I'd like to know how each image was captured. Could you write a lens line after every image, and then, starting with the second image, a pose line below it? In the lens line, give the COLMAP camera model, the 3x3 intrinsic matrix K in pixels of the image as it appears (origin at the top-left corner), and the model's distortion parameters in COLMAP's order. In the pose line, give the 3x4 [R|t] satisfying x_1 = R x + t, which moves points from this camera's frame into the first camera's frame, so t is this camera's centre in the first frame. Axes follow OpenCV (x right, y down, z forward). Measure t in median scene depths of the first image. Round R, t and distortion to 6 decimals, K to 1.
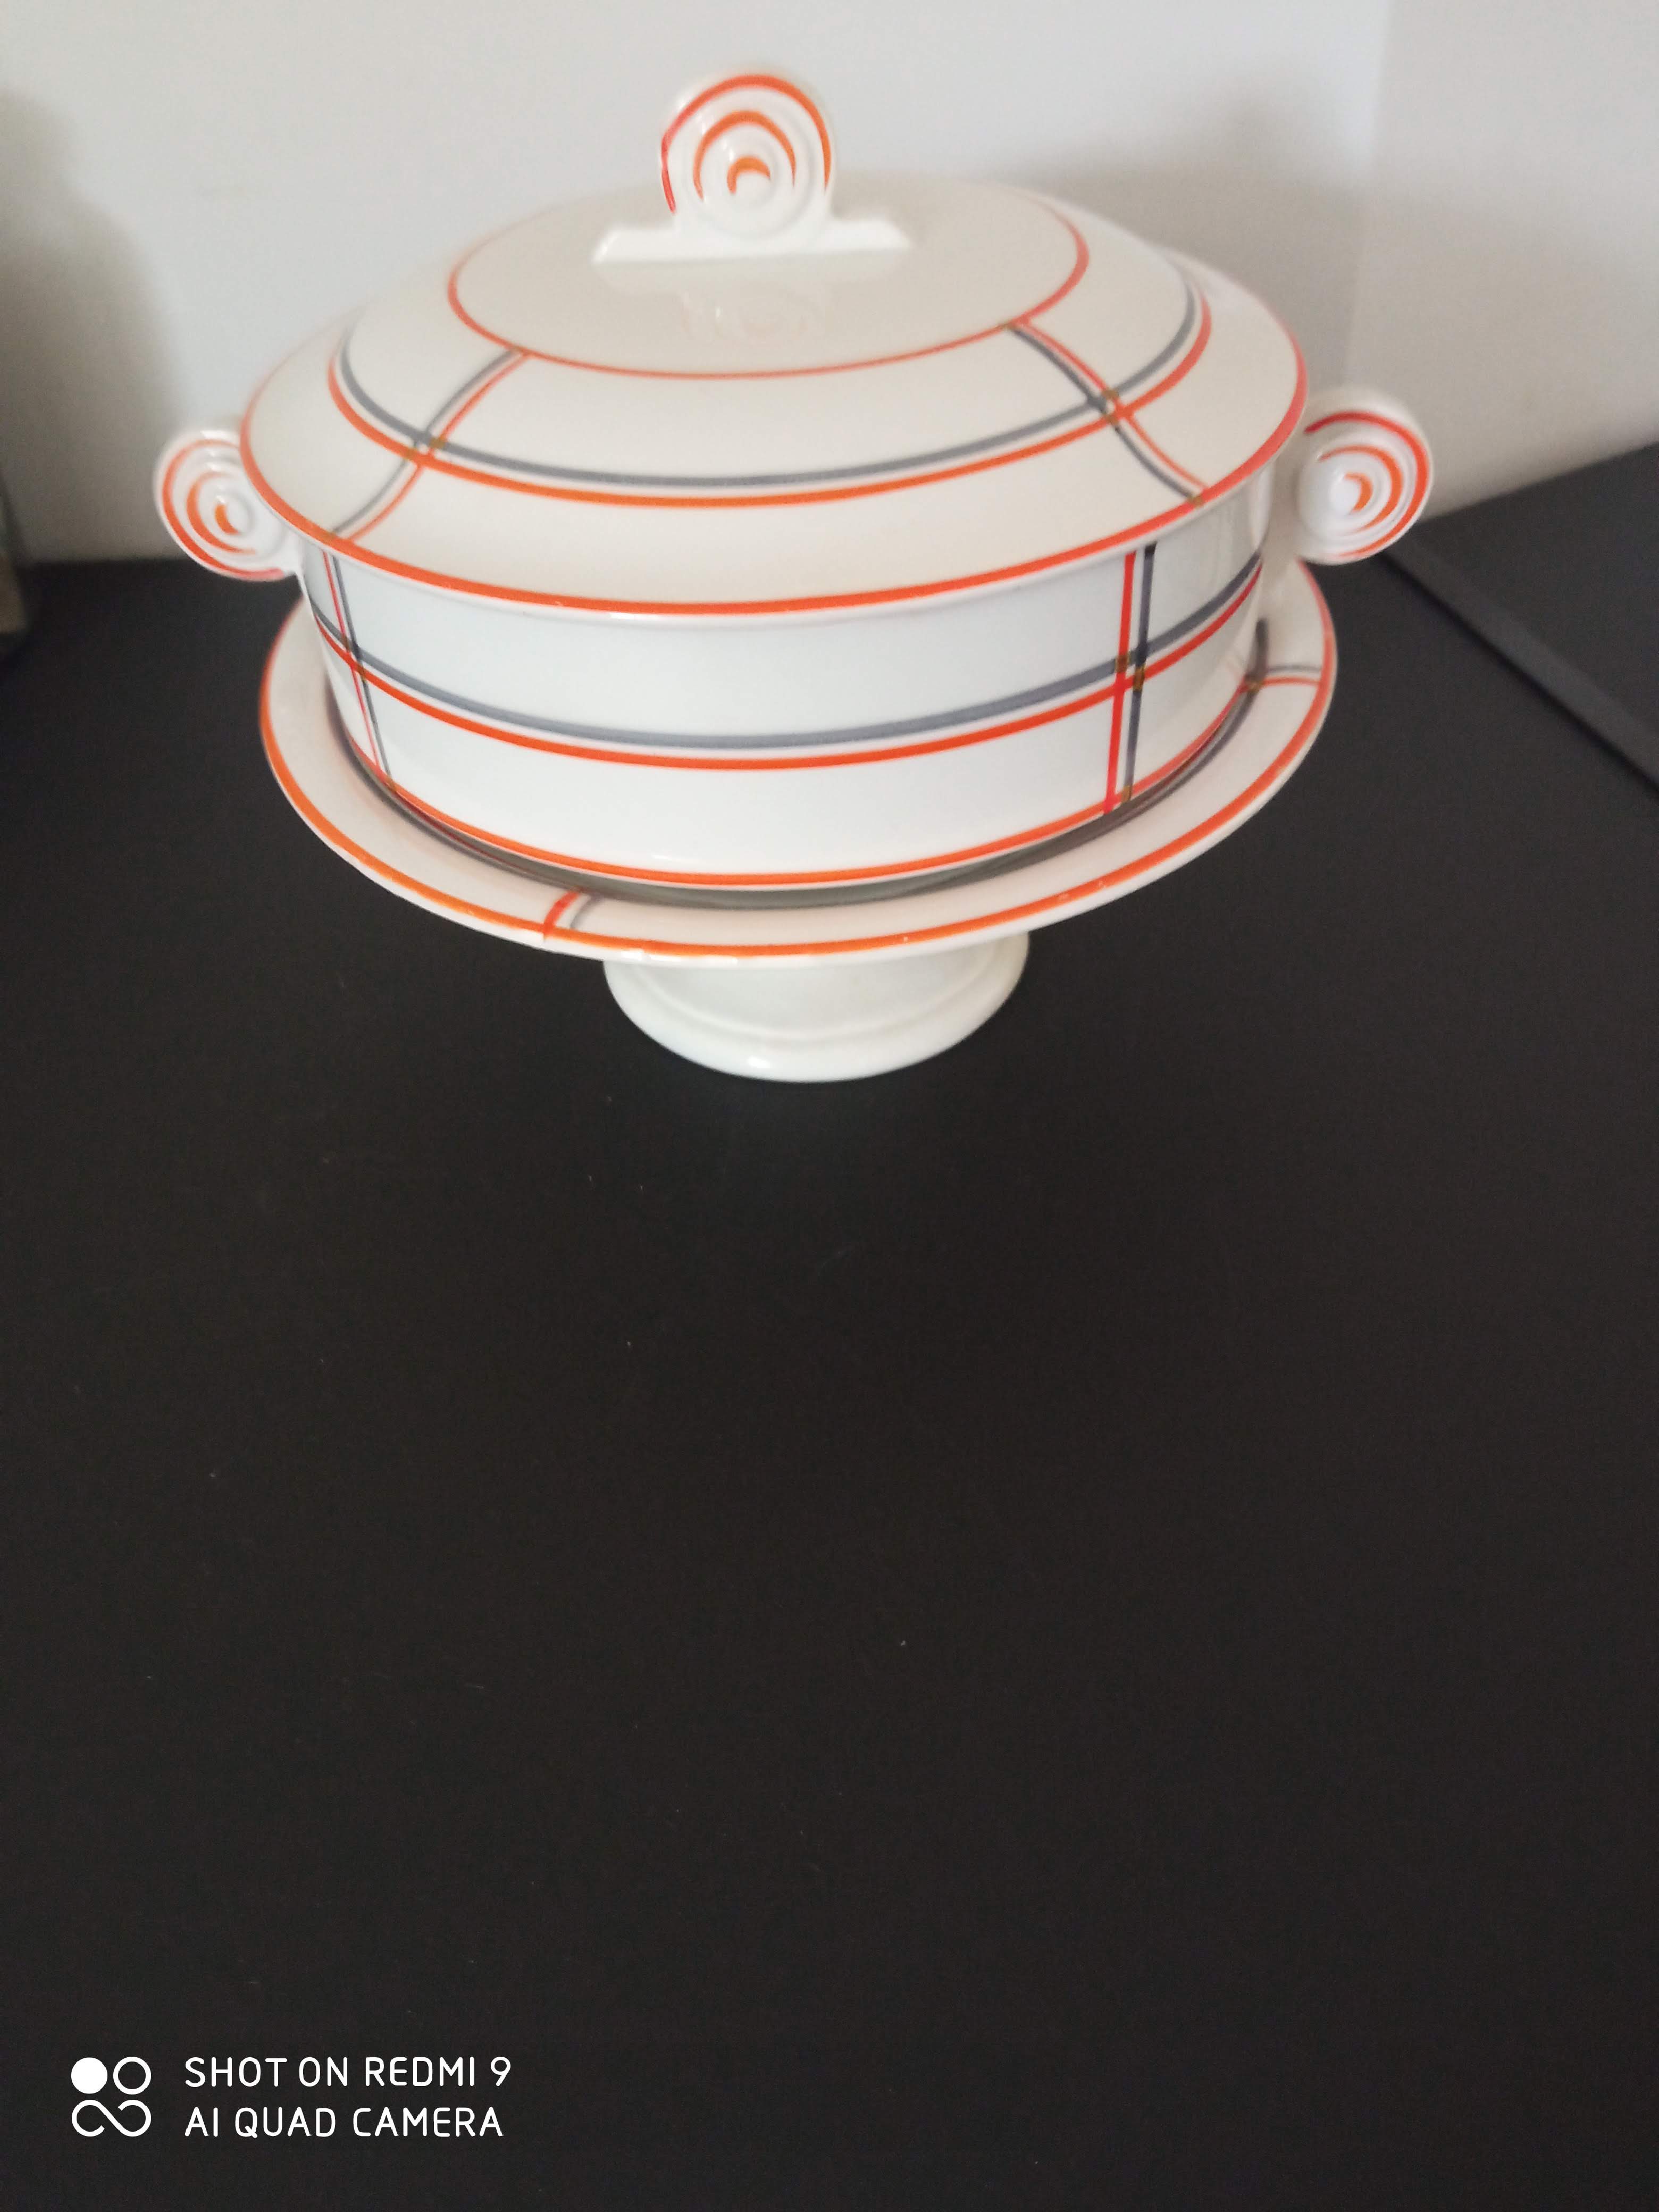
lens RADIAL K [[1856.1, 0, 829.5], [0, 1856.1, 1106.0], [0, 0, 1]] dist [0.007158, -0.002427]
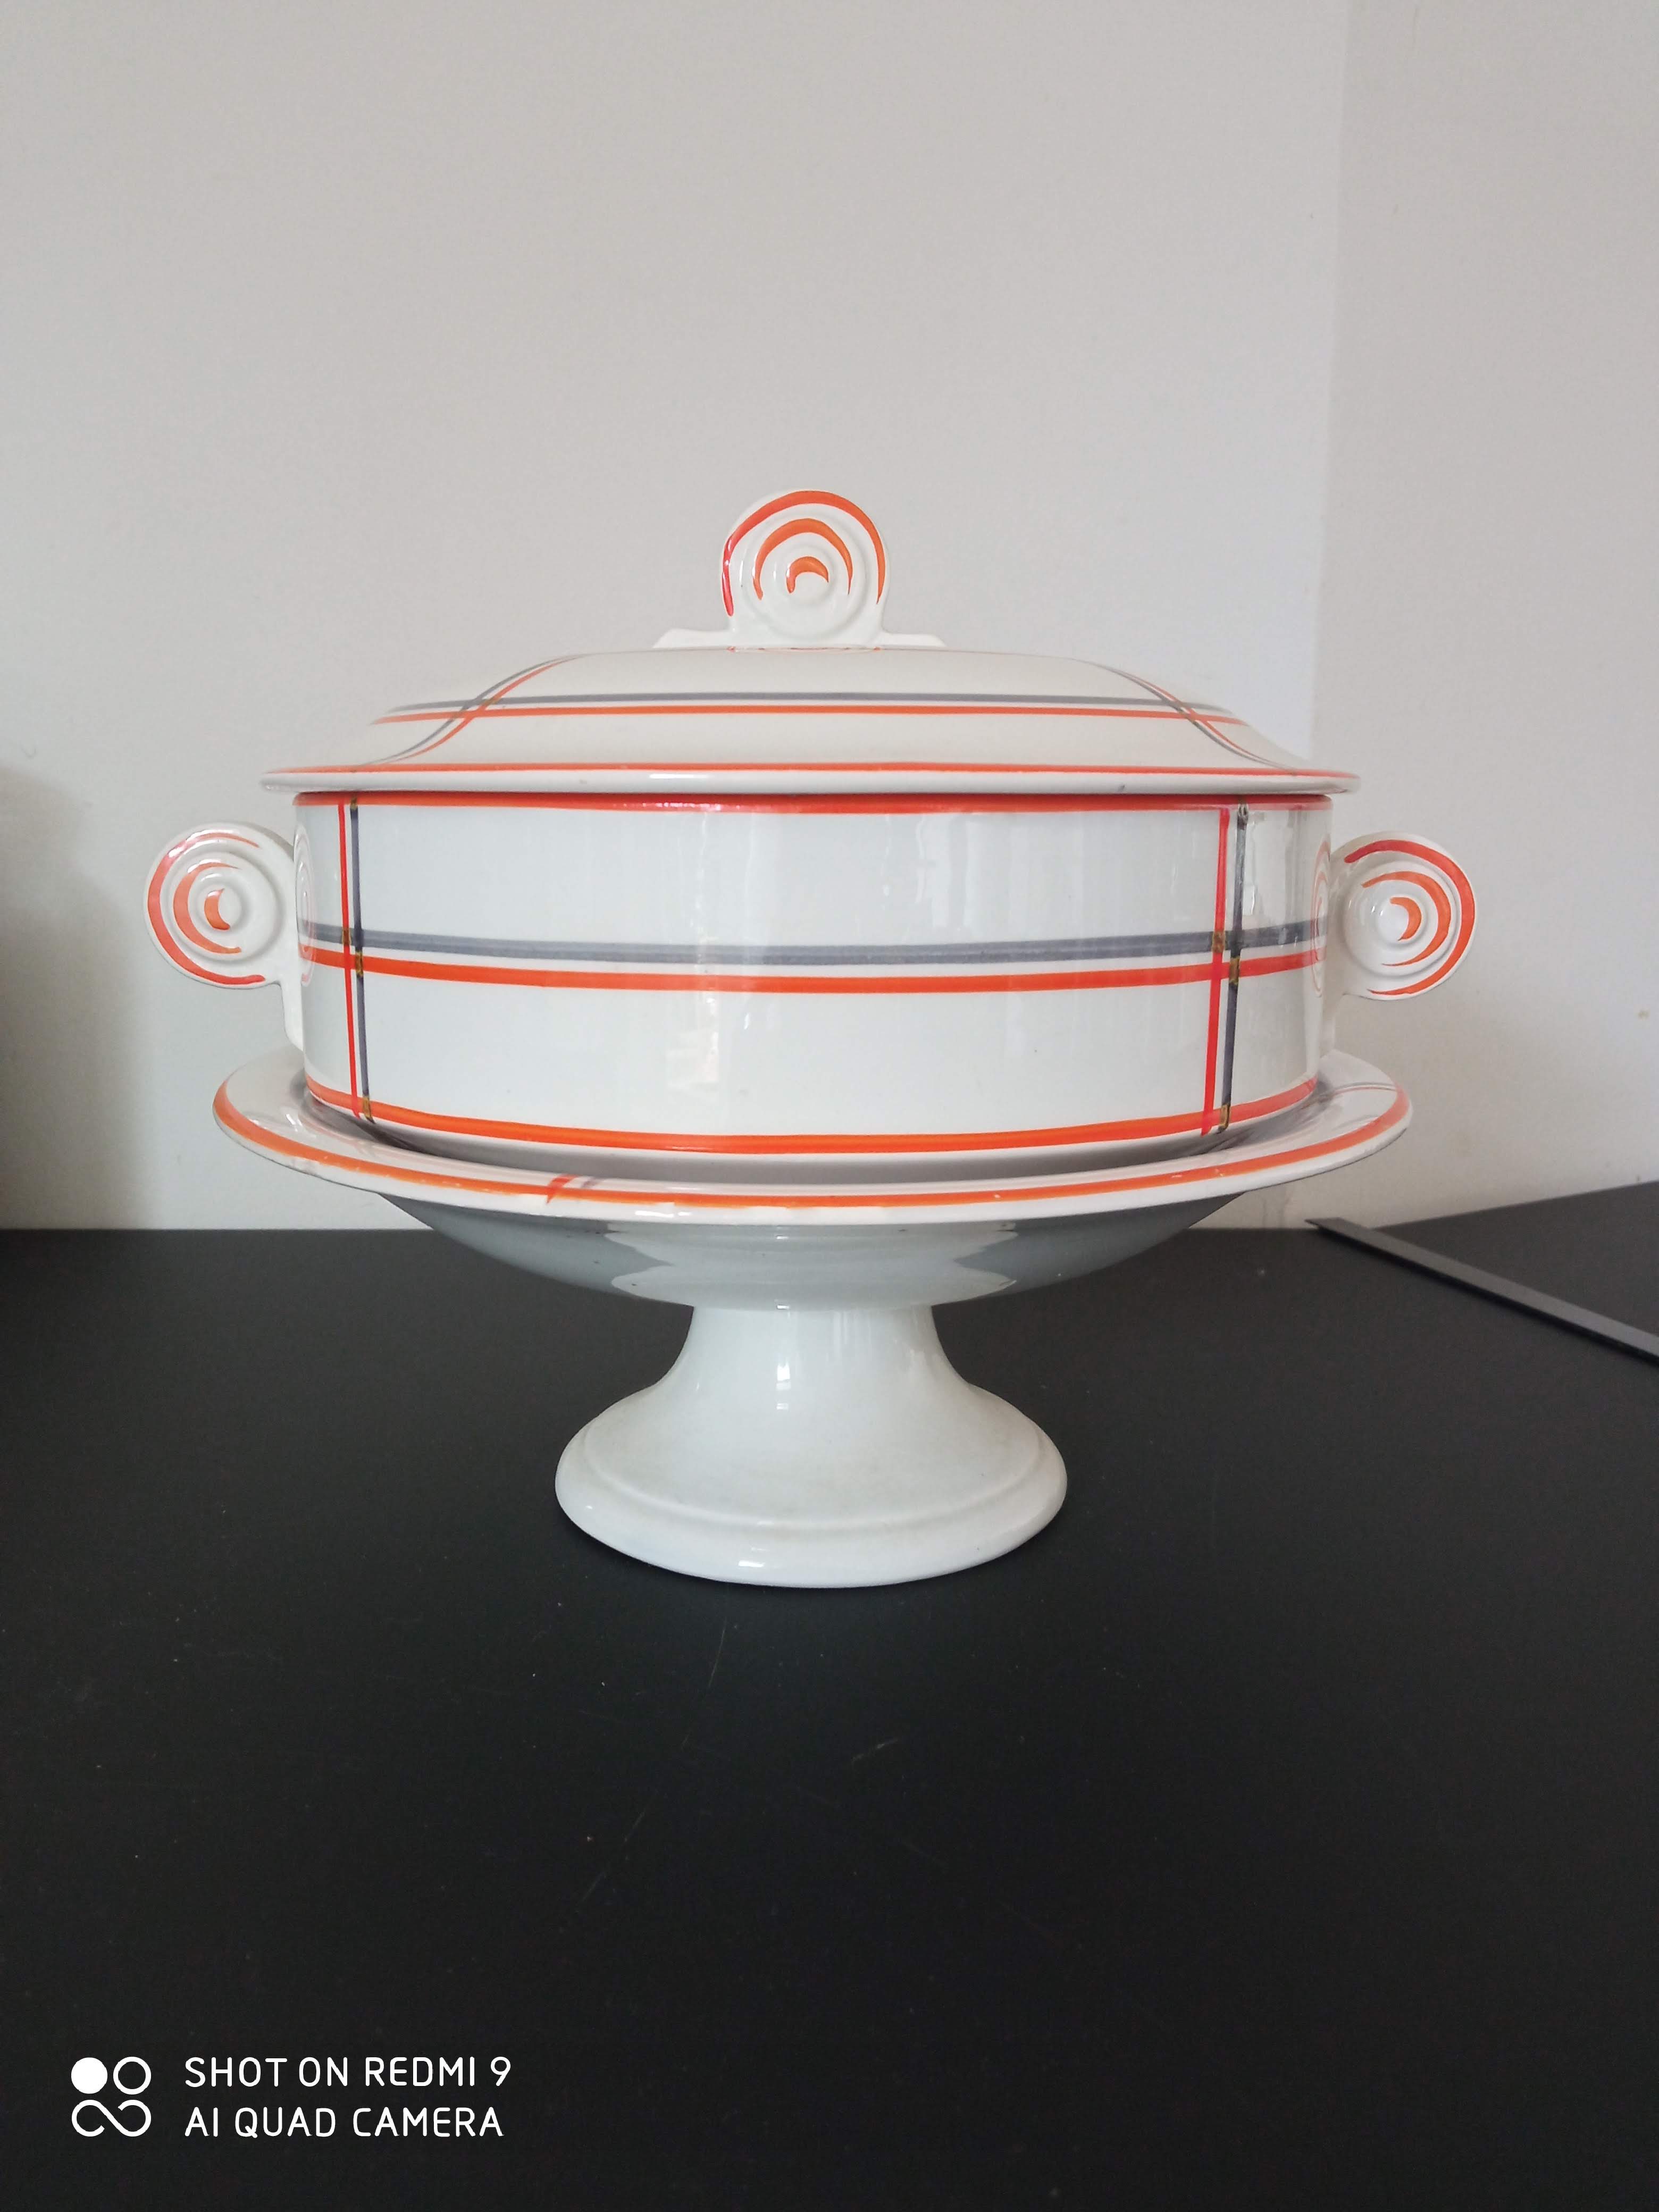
lens RADIAL K [[1856.1, 0, 829.5], [0, 1856.1, 1106.0], [0, 0, 1]] dist [0.007158, -0.002427]
pose [[0.996873, 0.043692, 0.065849, -0.086821], [-0.000151, 0.834308, -0.551298, 0.322292], [-0.079026, 0.549564, 0.831706, 0.294238]]
